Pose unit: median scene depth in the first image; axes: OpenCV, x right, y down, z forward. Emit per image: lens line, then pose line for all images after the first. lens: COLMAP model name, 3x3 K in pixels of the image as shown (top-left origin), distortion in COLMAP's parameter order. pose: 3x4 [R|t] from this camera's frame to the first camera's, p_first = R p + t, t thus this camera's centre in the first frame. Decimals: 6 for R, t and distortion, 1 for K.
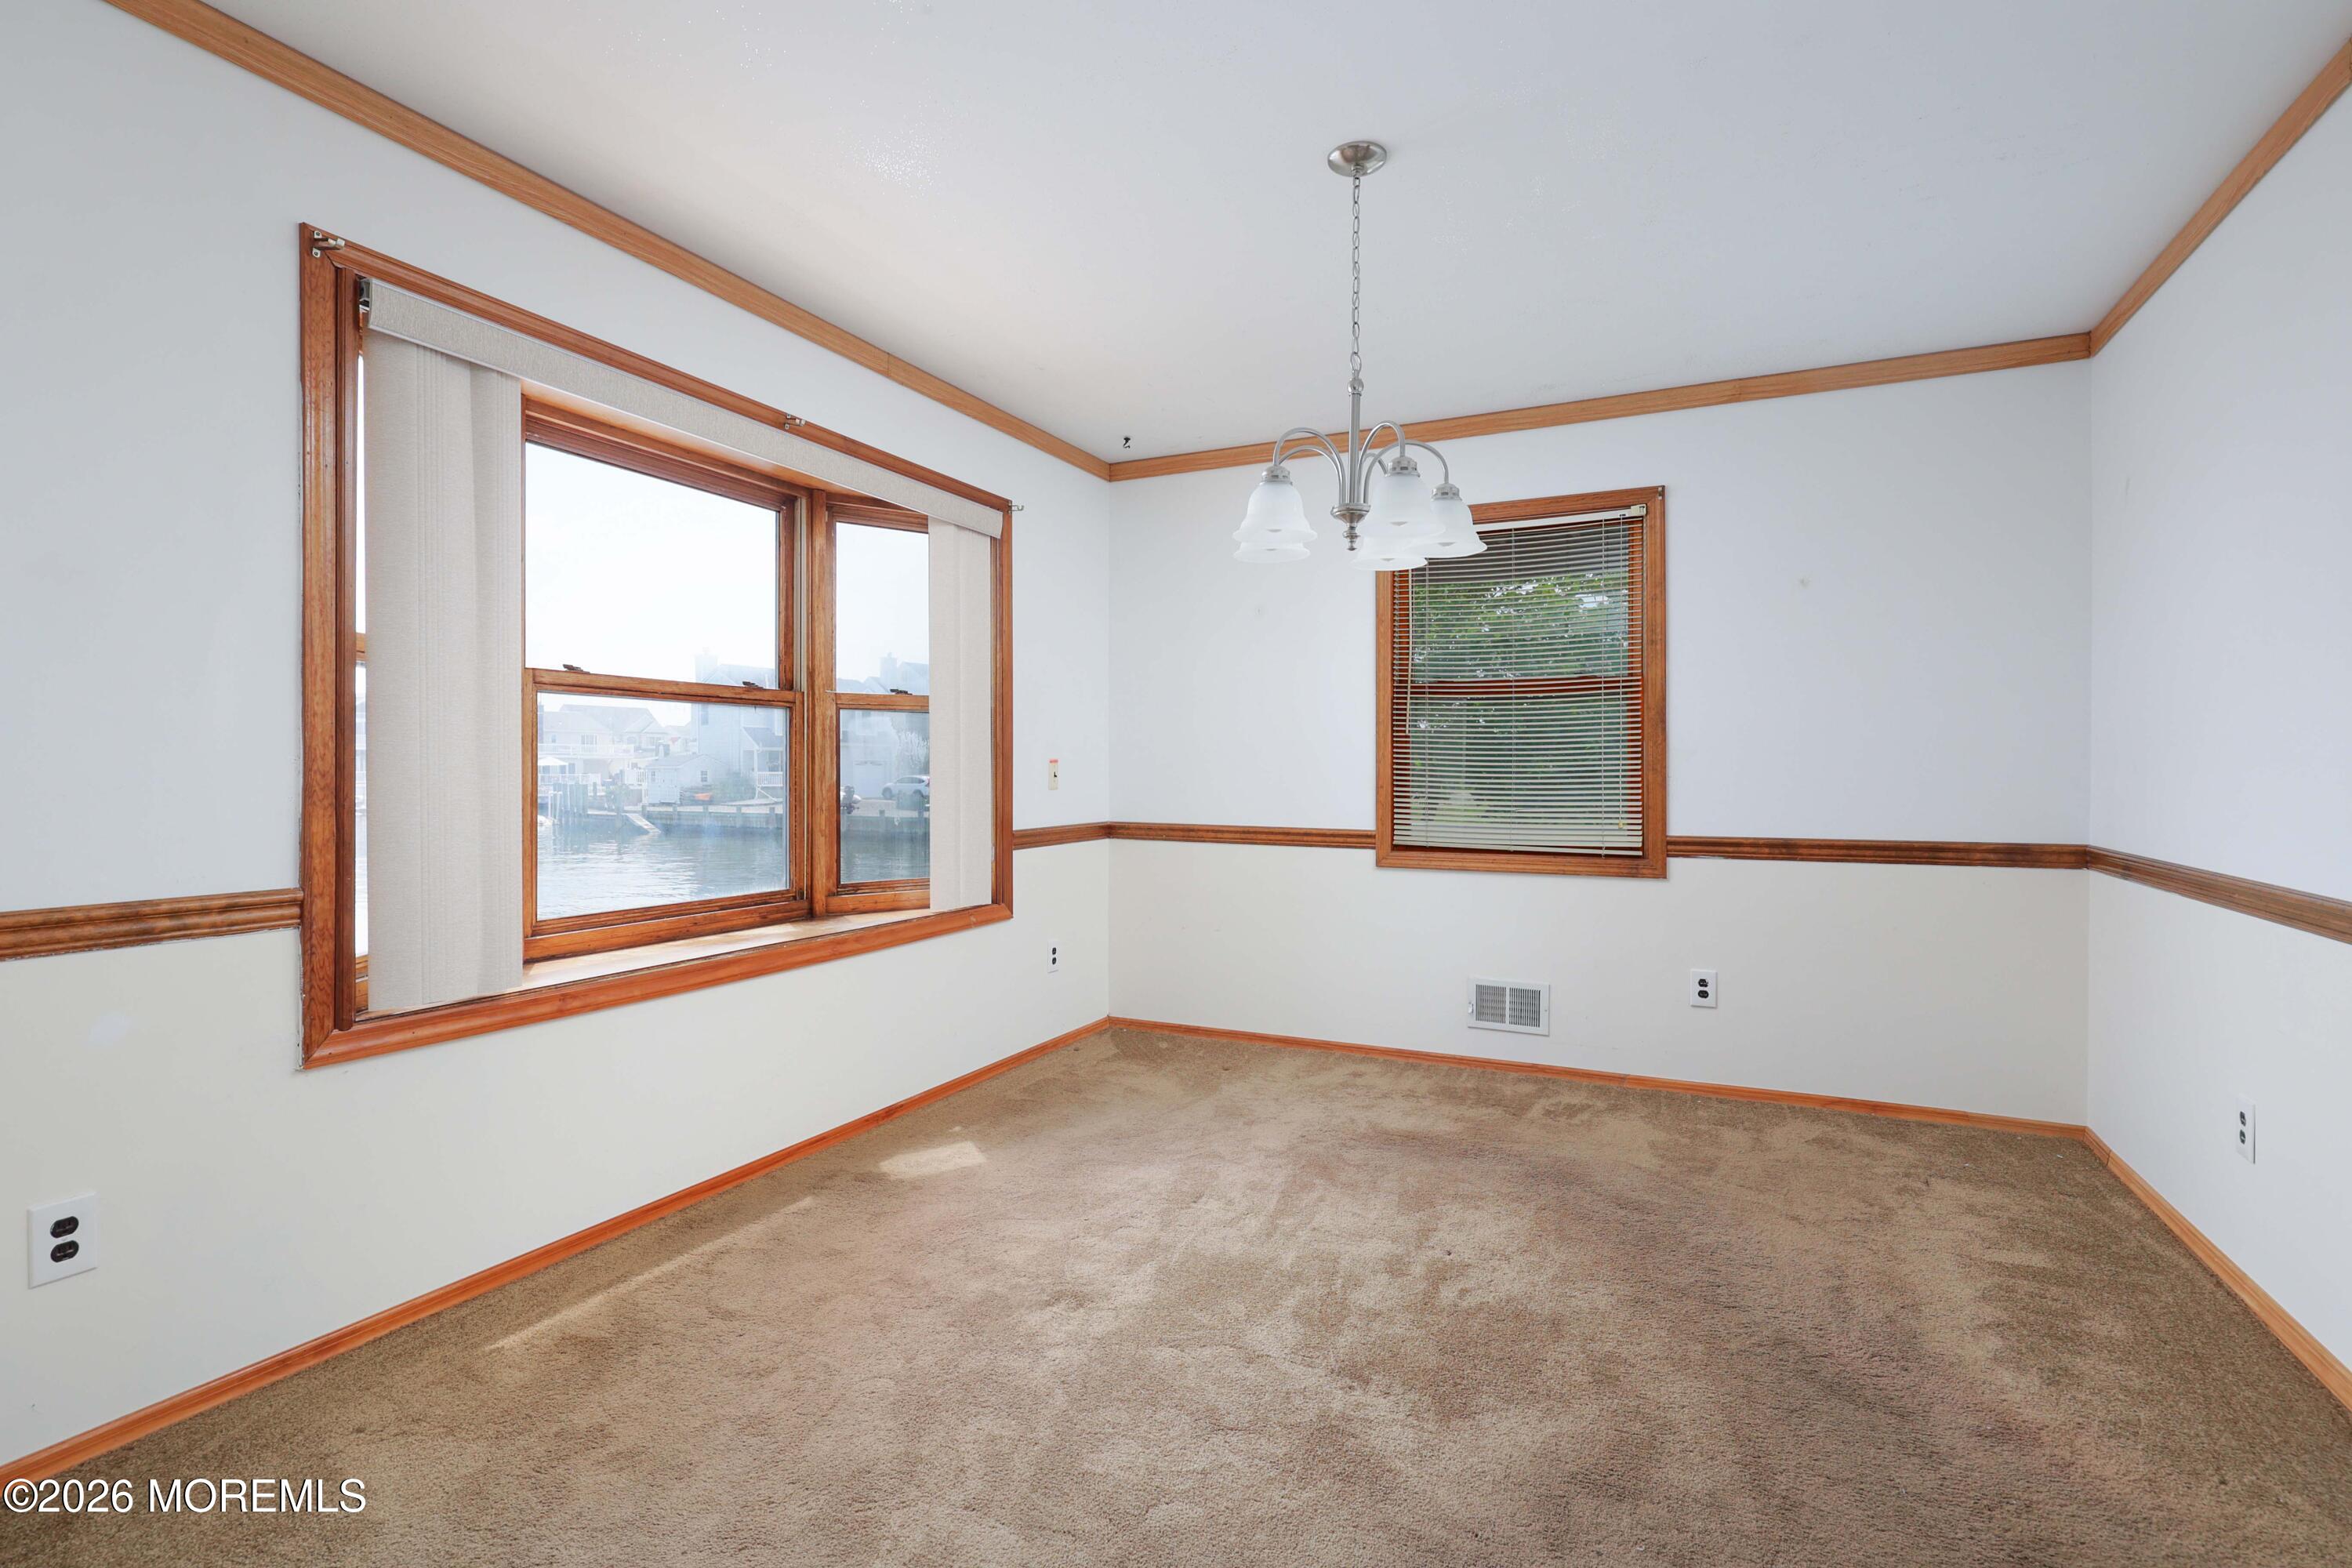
lens RADIAL K [[1093.6, 0, 1163.0], [0, 1093.6, 773.4], [0, 0, 1]] dist [-0.005032, 0.003413]
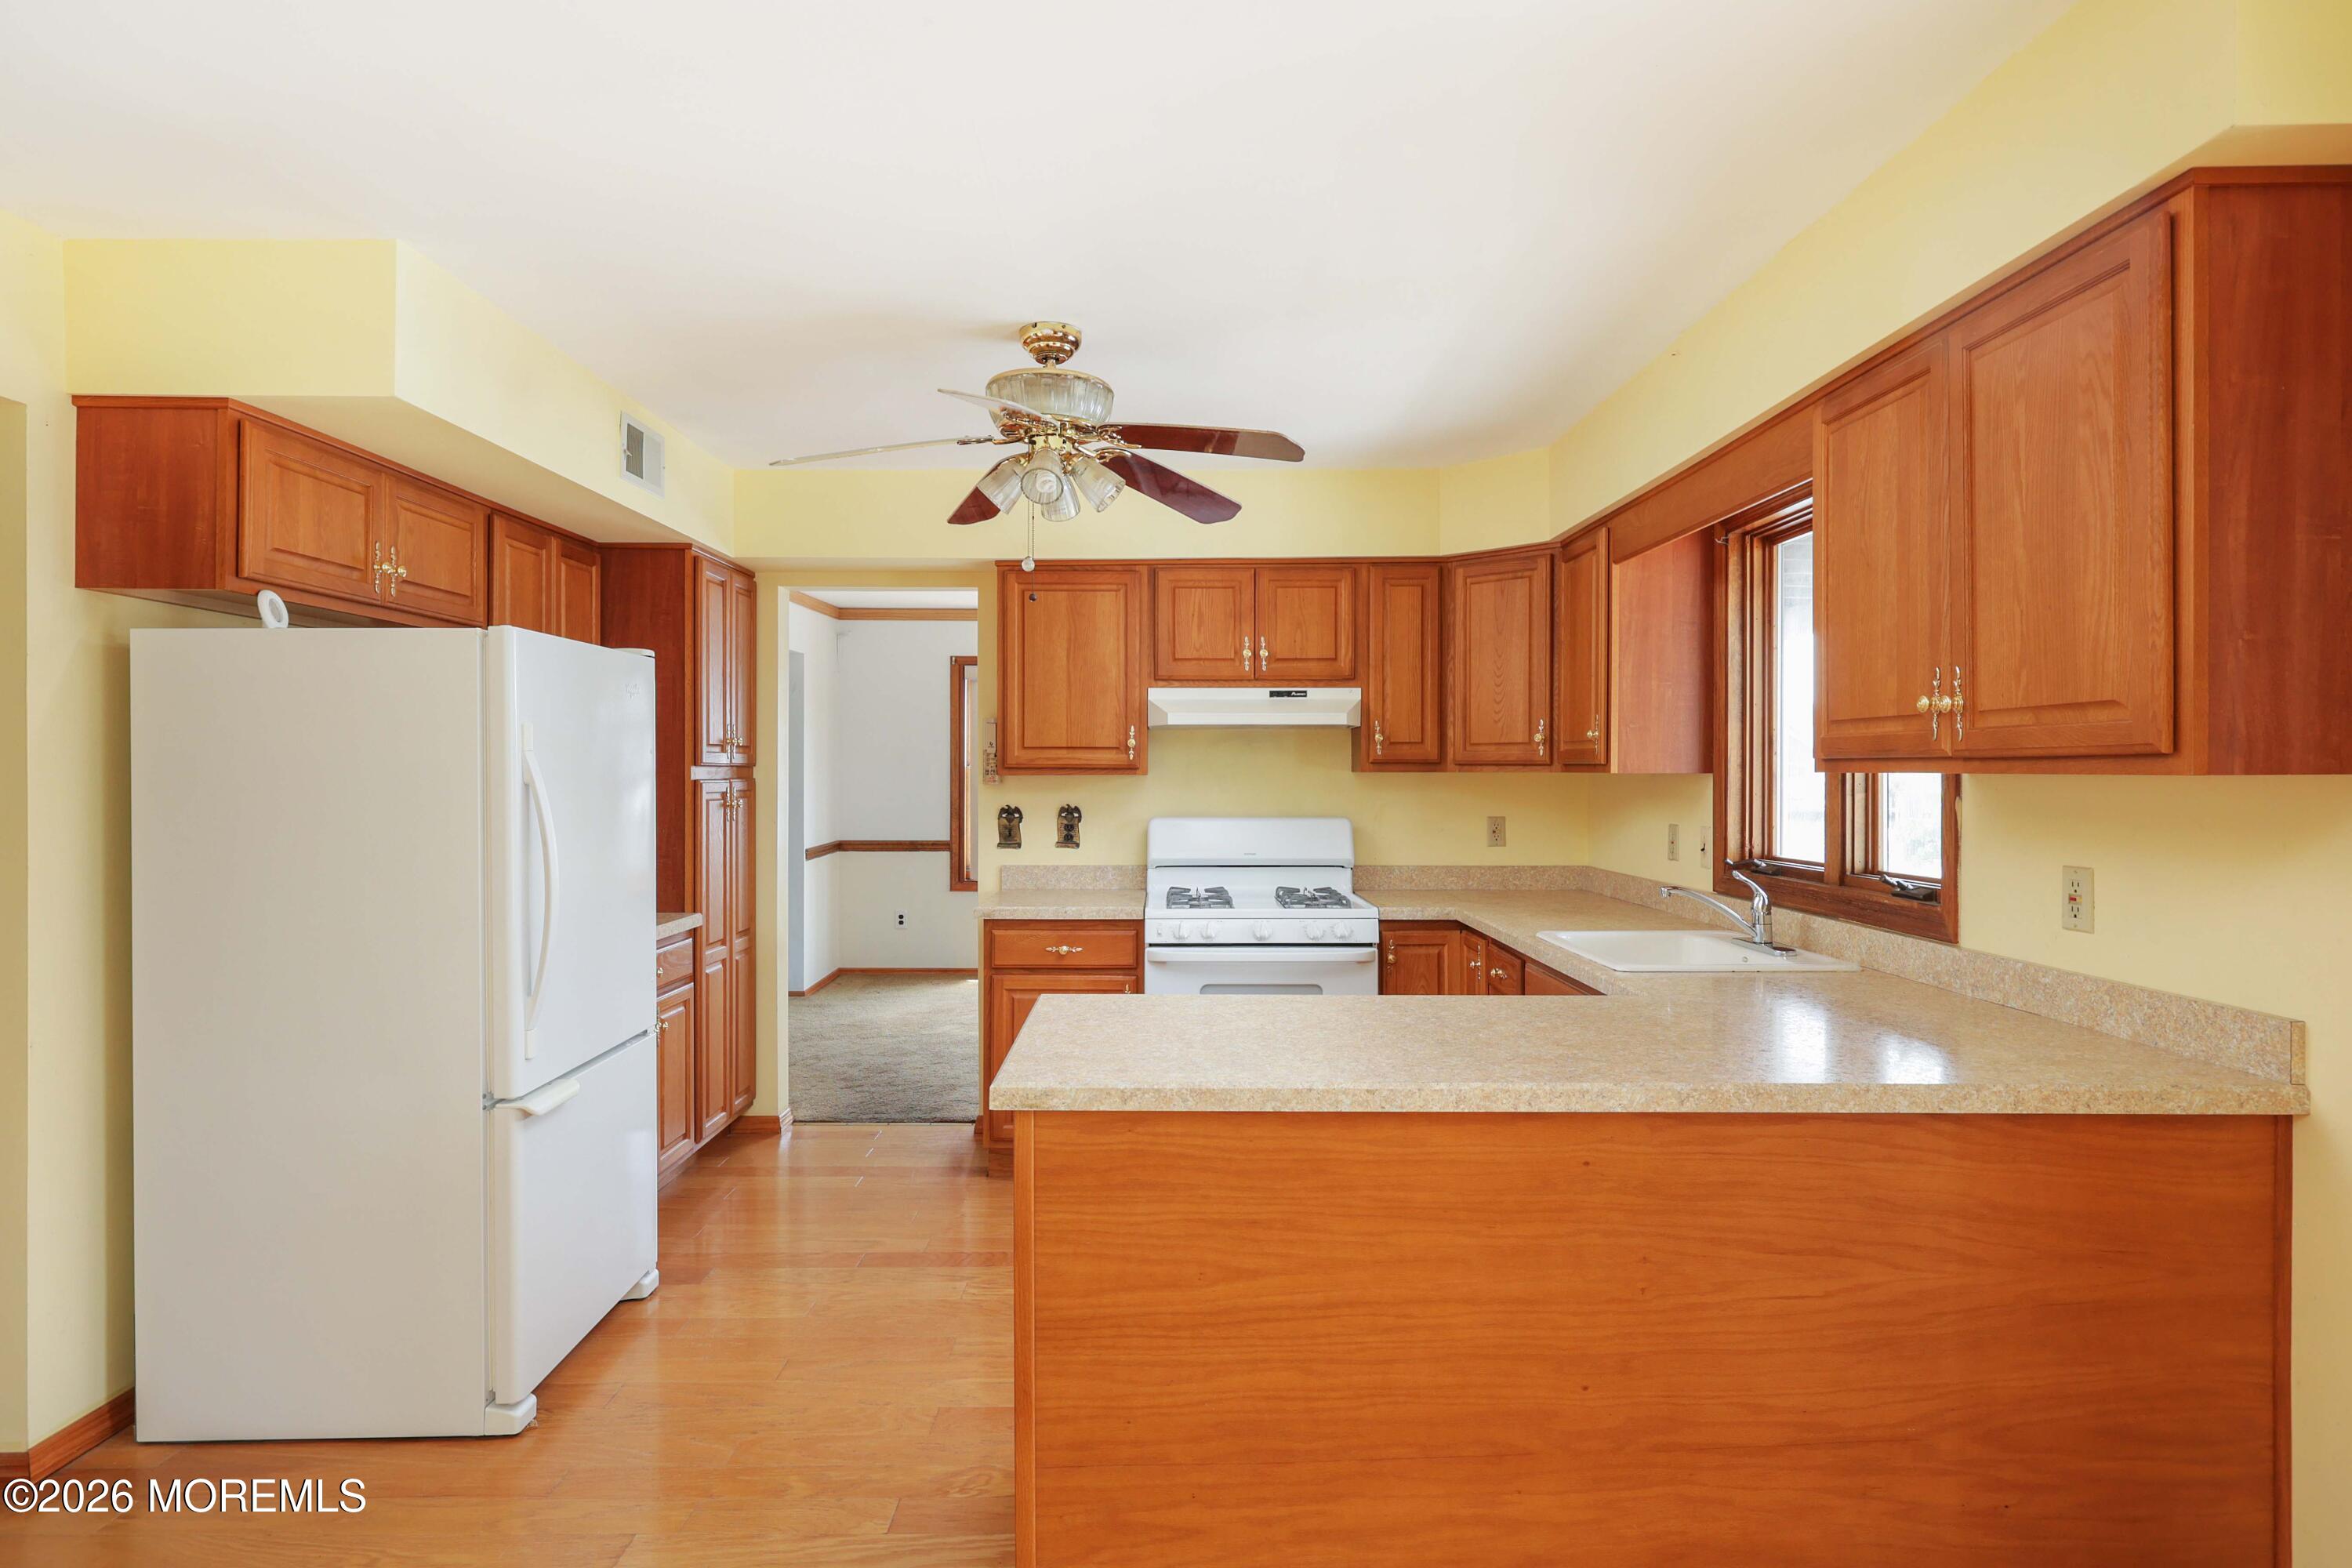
lens RADIAL K [[1189.6, 0, 1139.4], [0, 1189.6, 775.4], [0, 0, 1]] dist [-0.002540, -0.000319]
pose [[0.459293, 0.003452, -0.888278, 2.905037], [-0.006455, 0.999979, 0.000549, -0.110295], [0.888261, 0.005482, 0.459306, -0.192988]]
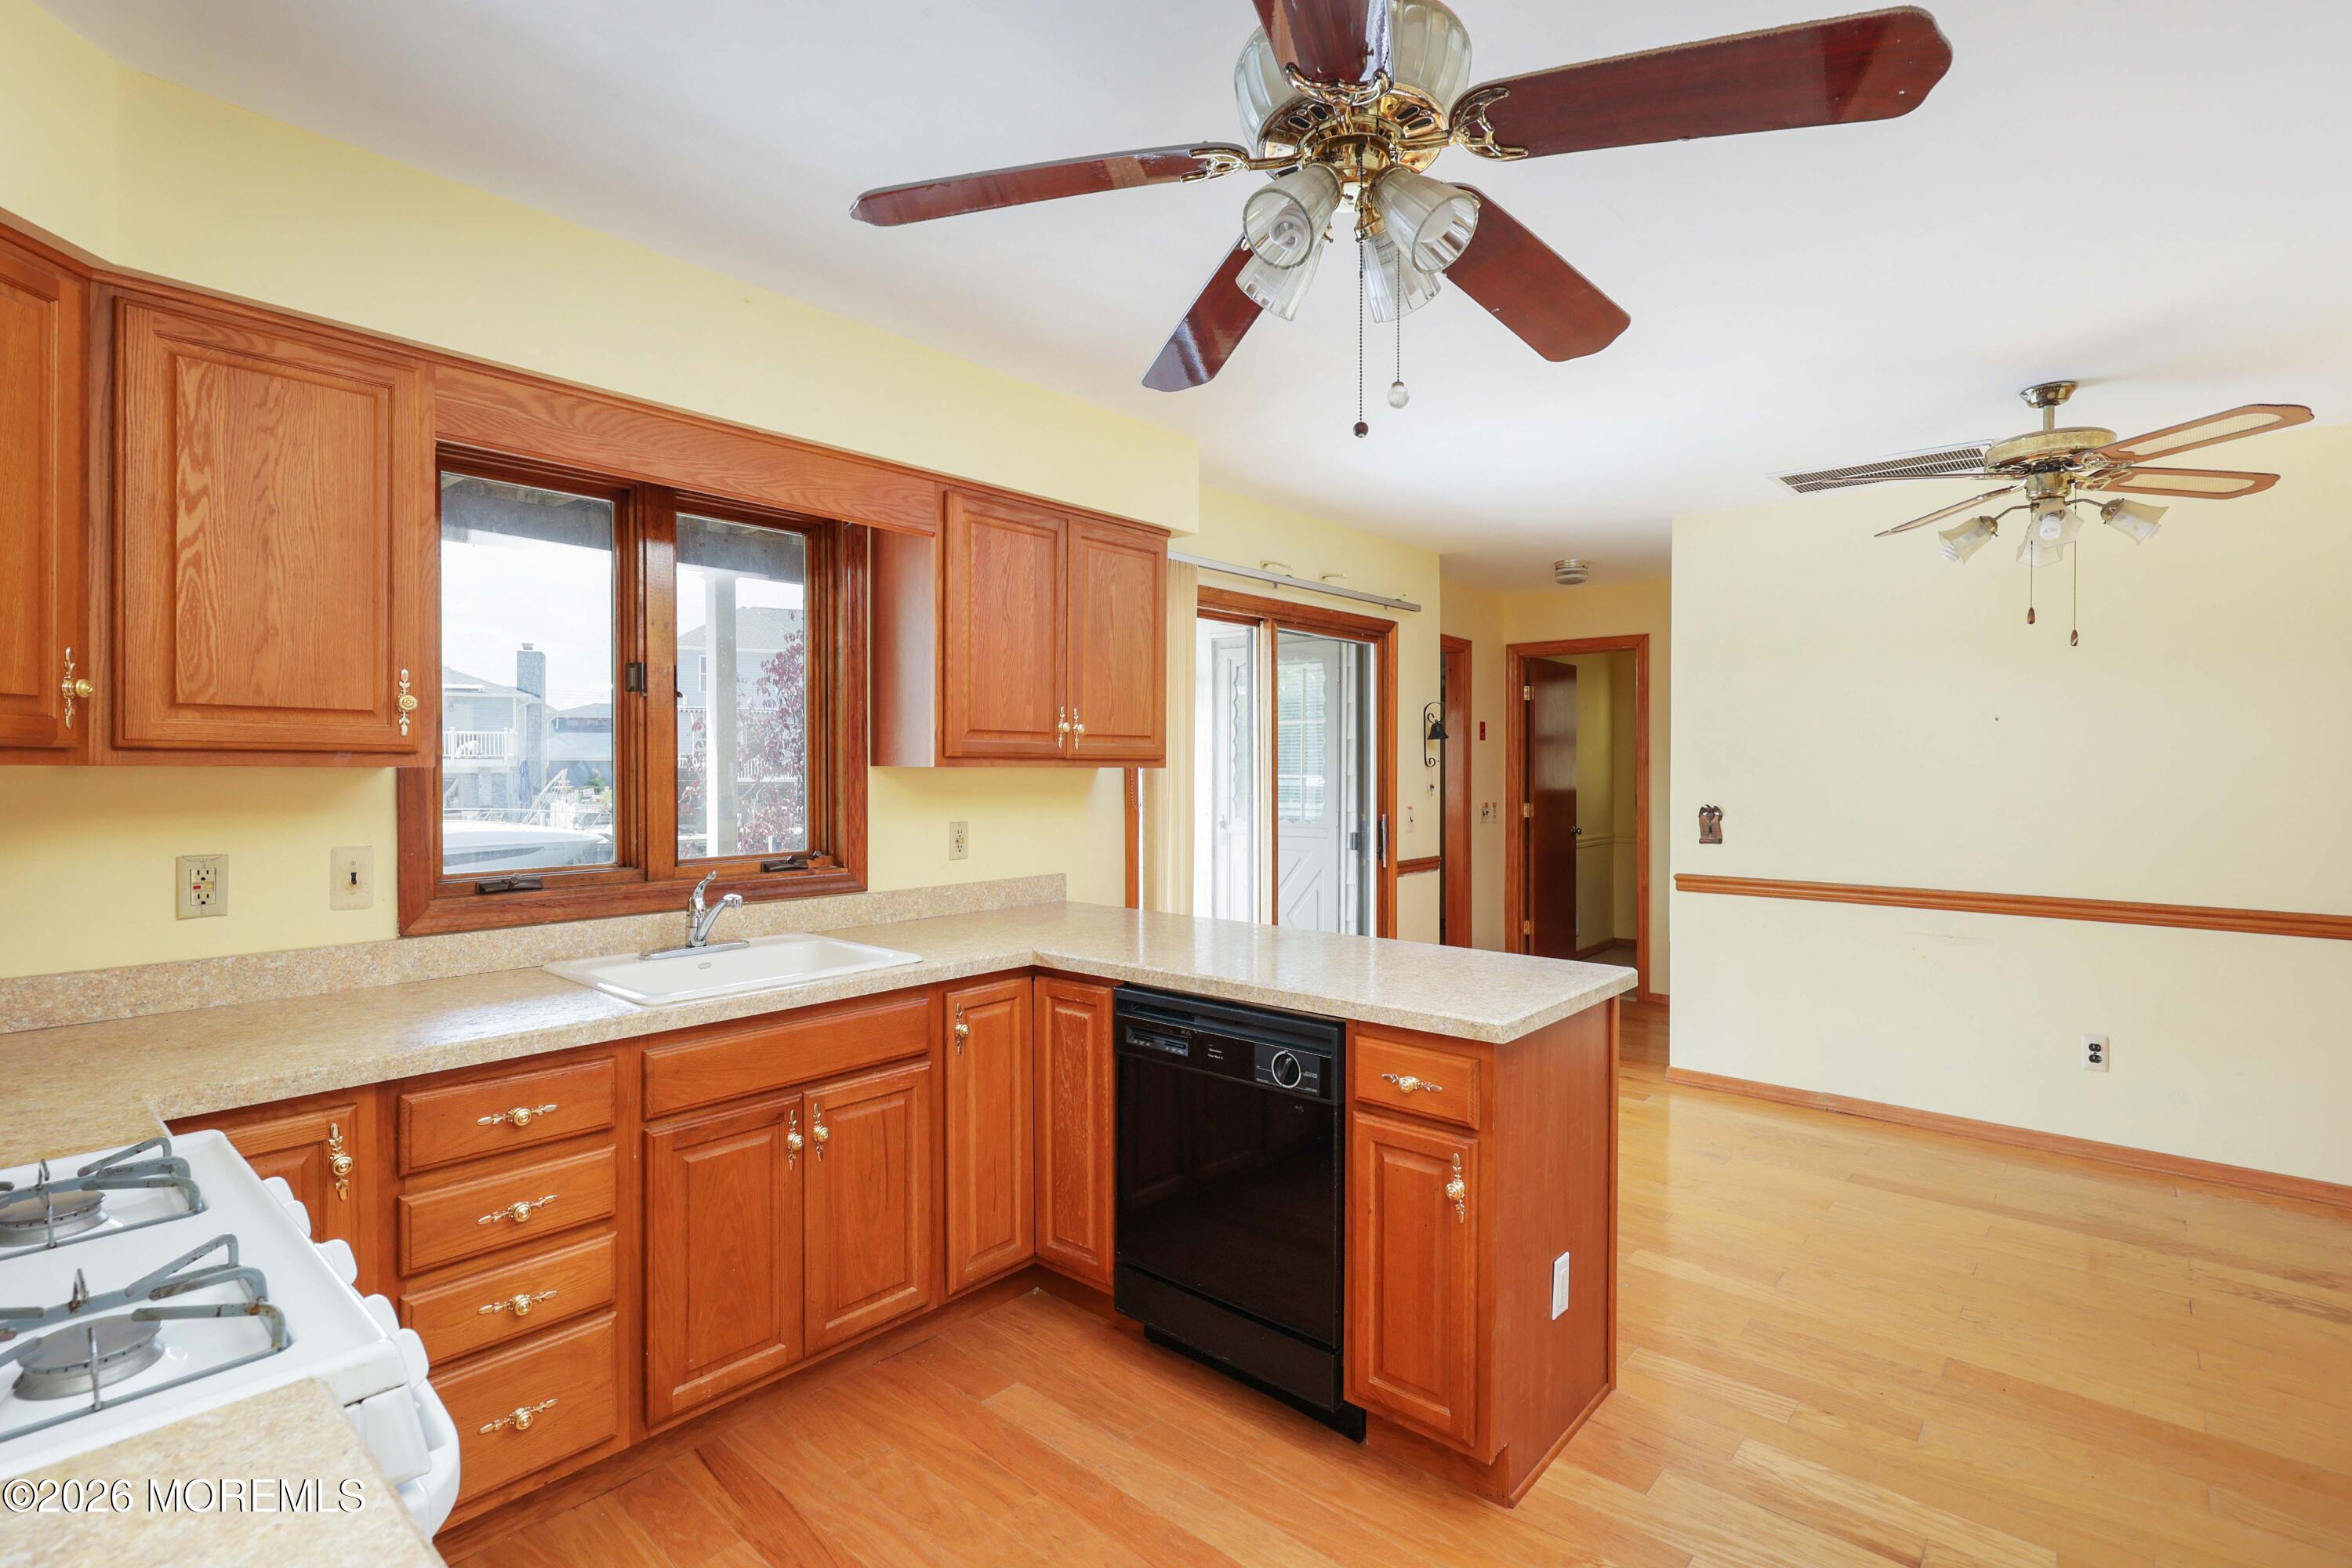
lens RADIAL K [[1093.6, 0, 1139.4], [0, 1093.6, 782.7], [0, 0, 1]] dist [-0.005032, 0.003413]
pose [[0.257956, -0.013487, 0.966063, 0.998801], [0.003333, 0.999909, 0.013069, -0.114066], [-0.966151, -0.000151, 0.257977, 0.289390]]
